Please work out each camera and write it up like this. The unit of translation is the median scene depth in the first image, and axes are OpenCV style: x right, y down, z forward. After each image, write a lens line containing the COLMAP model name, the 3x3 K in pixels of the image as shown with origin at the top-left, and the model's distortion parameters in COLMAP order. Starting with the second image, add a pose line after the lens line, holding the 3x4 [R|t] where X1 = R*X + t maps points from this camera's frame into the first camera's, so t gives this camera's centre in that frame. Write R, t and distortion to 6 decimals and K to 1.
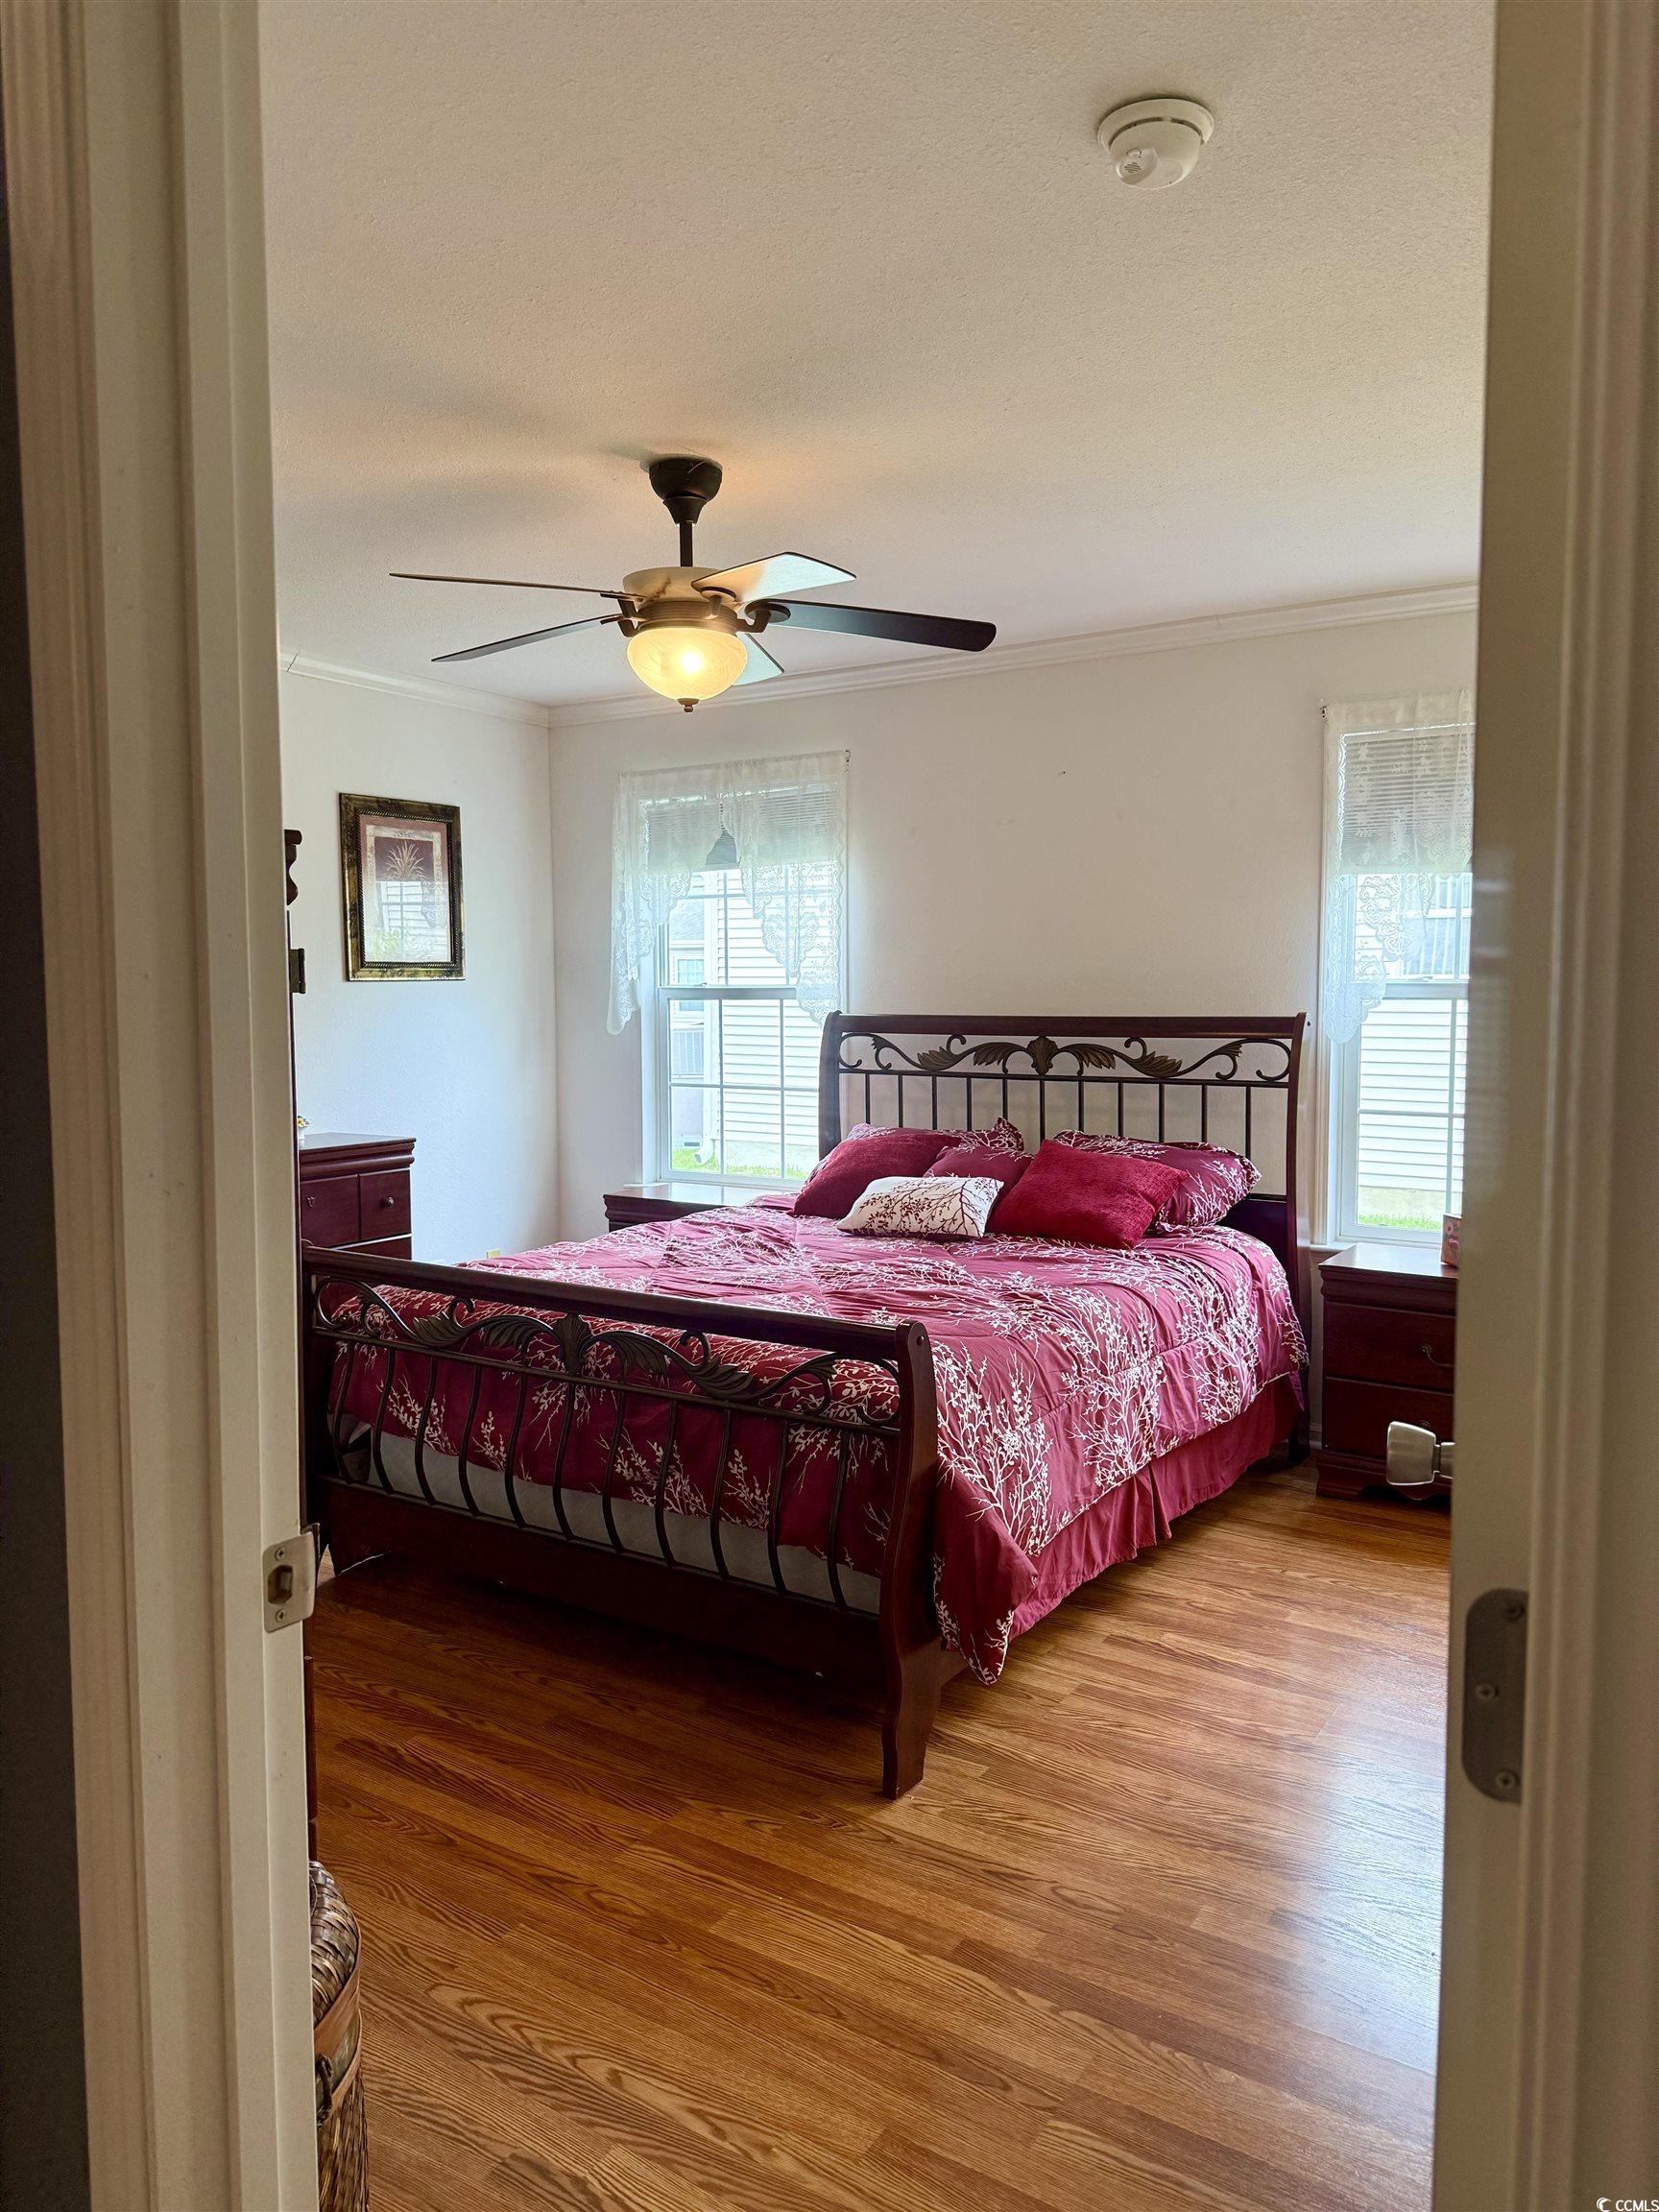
lens RADIAL K [[1565.6, 0, 826.7], [0, 1565.6, 1101.2], [0, 0, 1]] dist [0.040495, -0.051150]
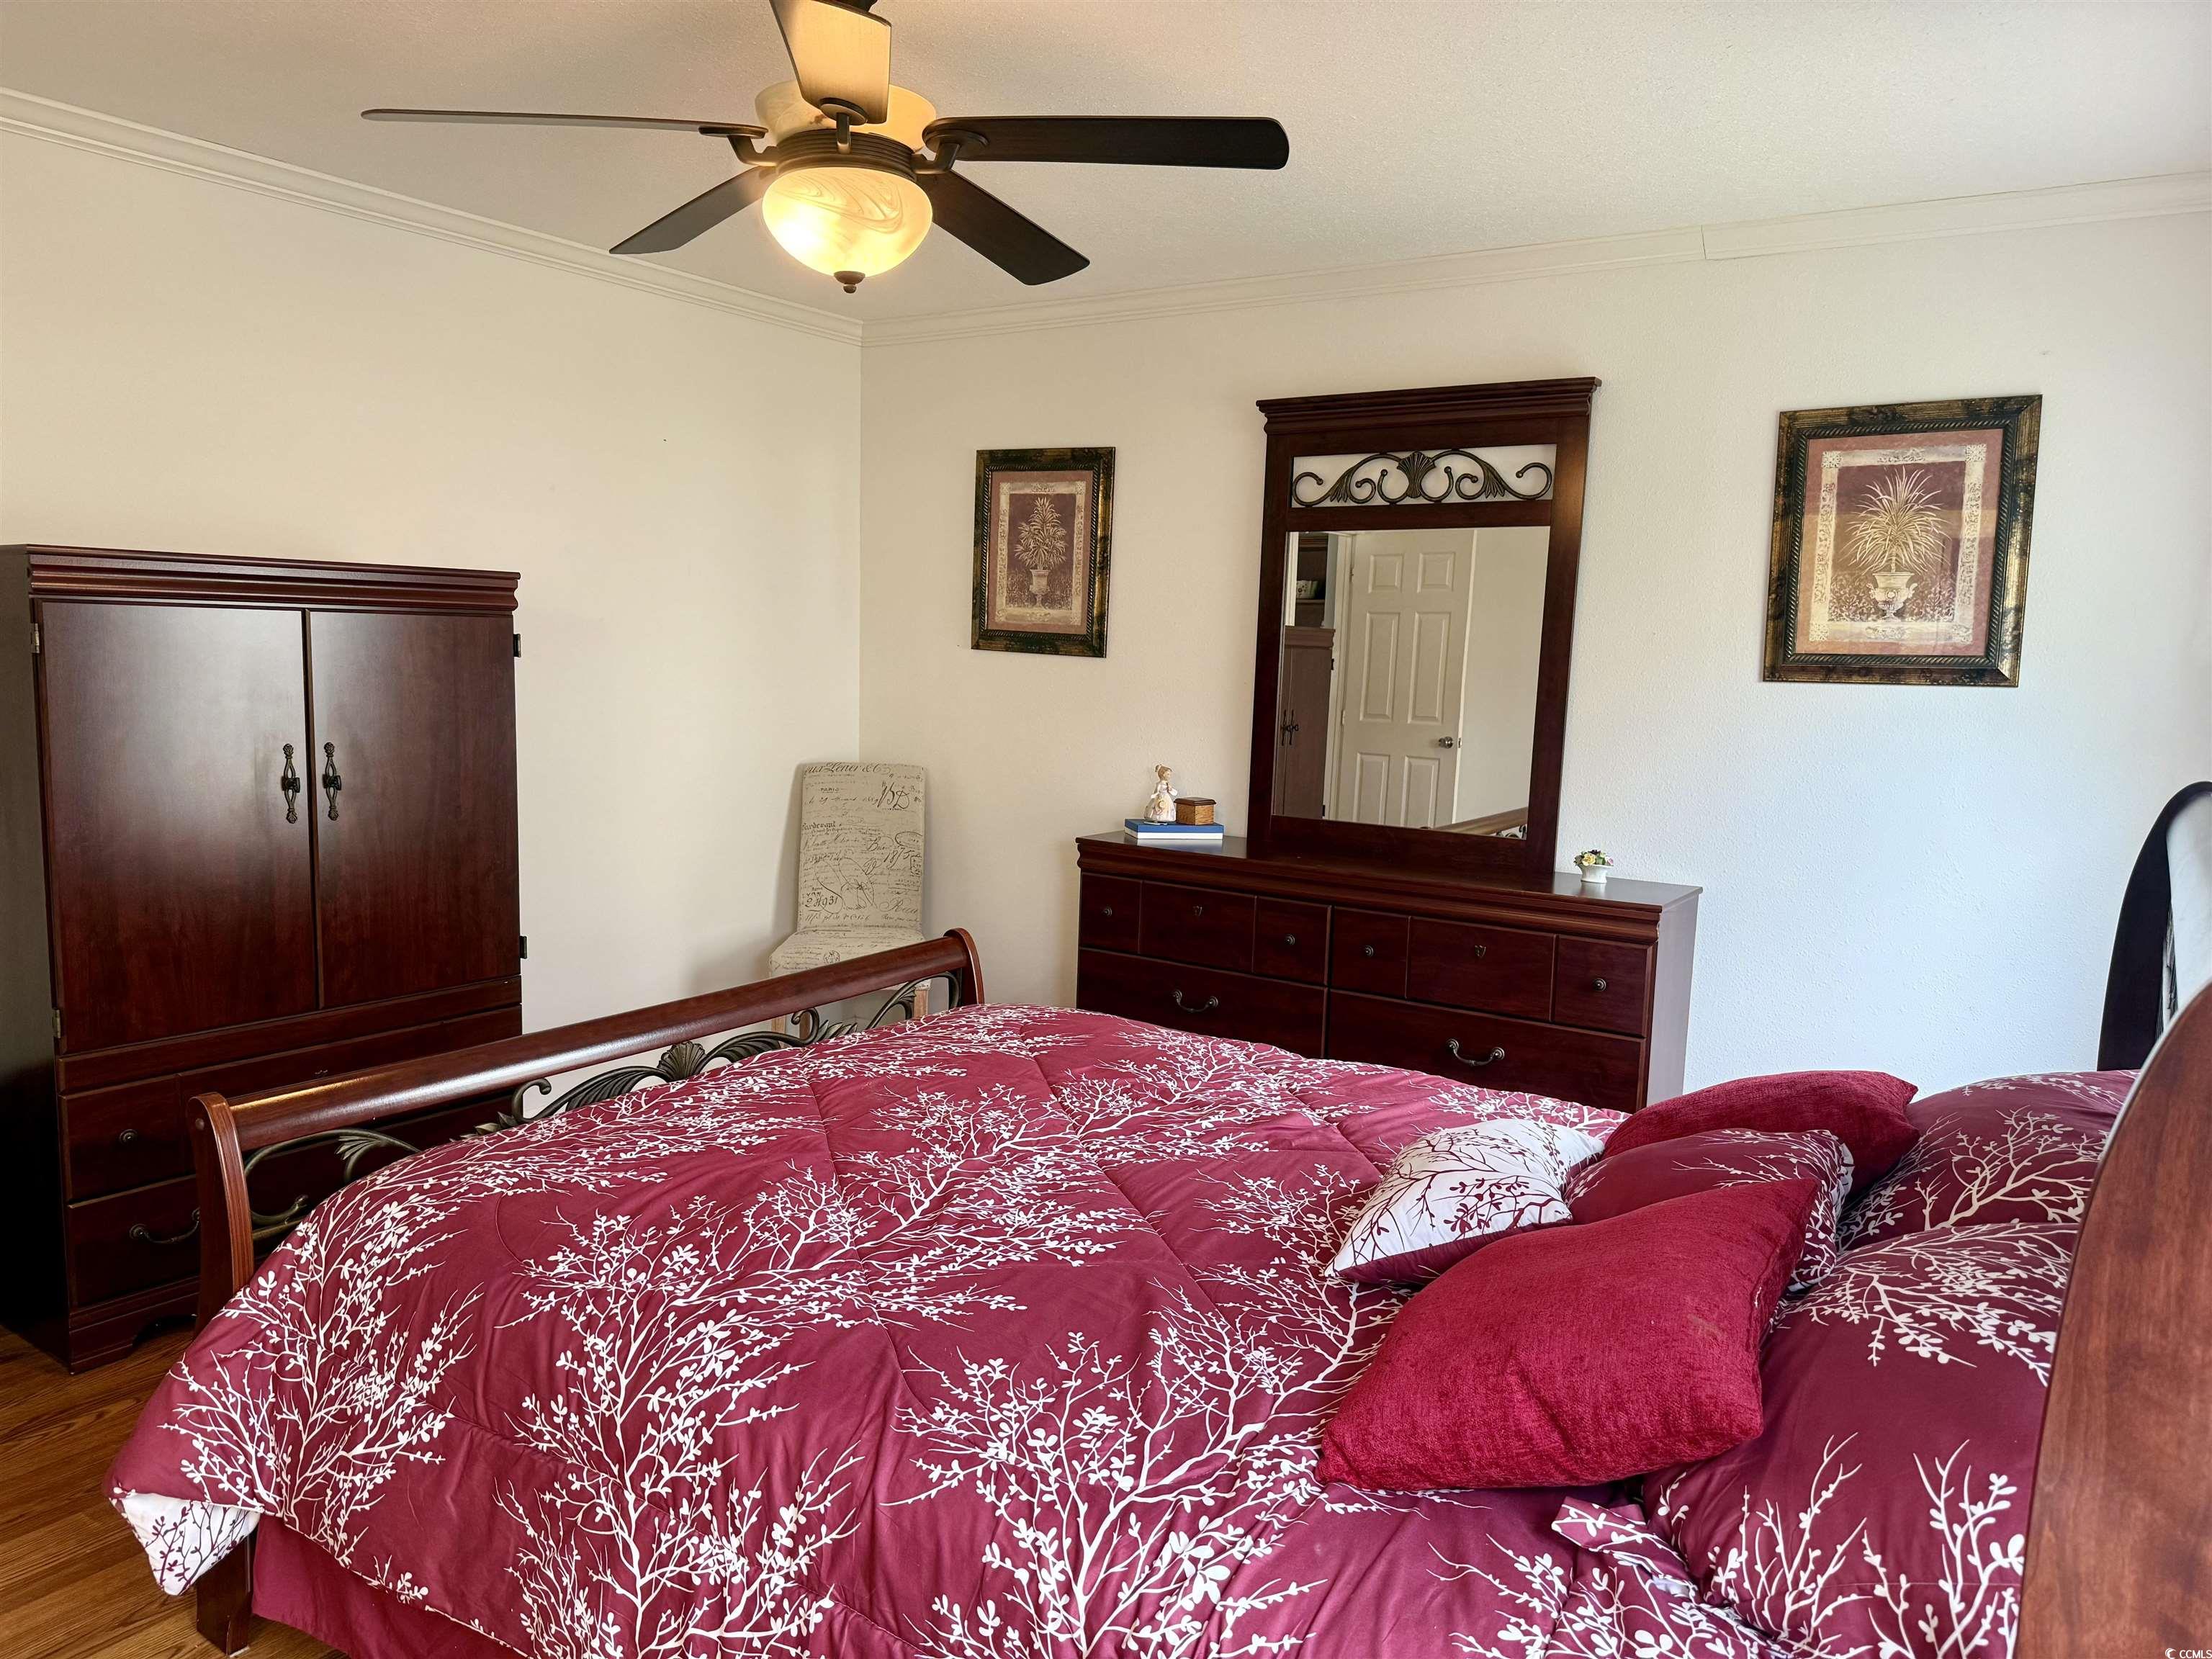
lens RADIAL K [[1565.6, 0, 1106.6], [0, 1565.6, 828.3], [0, 0, 1]] dist [0.040495, -0.051150]
pose [[-0.010069, 0.115876, -0.993213, 0.399537], [-0.097414, 0.988425, 0.116305, -0.063442], [0.995193, 0.097924, 0.001336, 0.695304]]
